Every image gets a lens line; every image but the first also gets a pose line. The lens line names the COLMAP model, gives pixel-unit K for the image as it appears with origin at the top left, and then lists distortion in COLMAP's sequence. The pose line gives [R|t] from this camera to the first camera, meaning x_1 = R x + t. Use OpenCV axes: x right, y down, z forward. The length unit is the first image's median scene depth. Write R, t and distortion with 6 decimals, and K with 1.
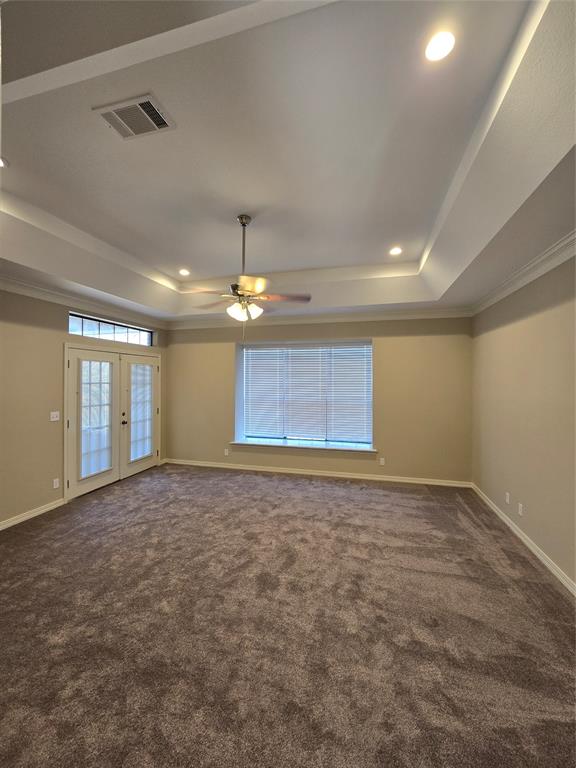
lens RADIAL K [[312.7, 0, 281.2], [0, 312.7, 377.5], [0, 0, 1]] dist [-0.006640, 0.000703]
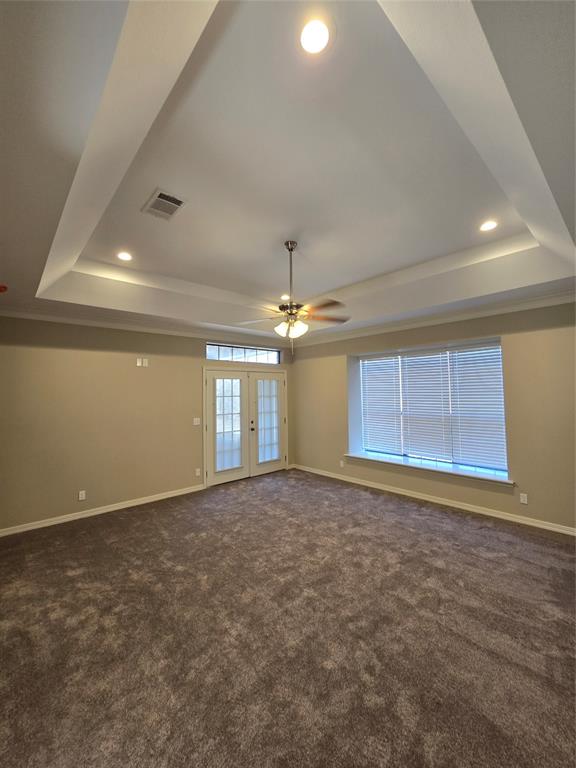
lens RADIAL K [[312.7, 0, 283.8], [0, 312.7, 377.1], [0, 0, 1]] dist [-0.006640, 0.000703]
pose [[0.840559, -0.040555, -0.540200, 0.311912], [0.020170, 0.998845, -0.043604, -0.000705], [0.541345, 0.025756, 0.840406, 0.063682]]
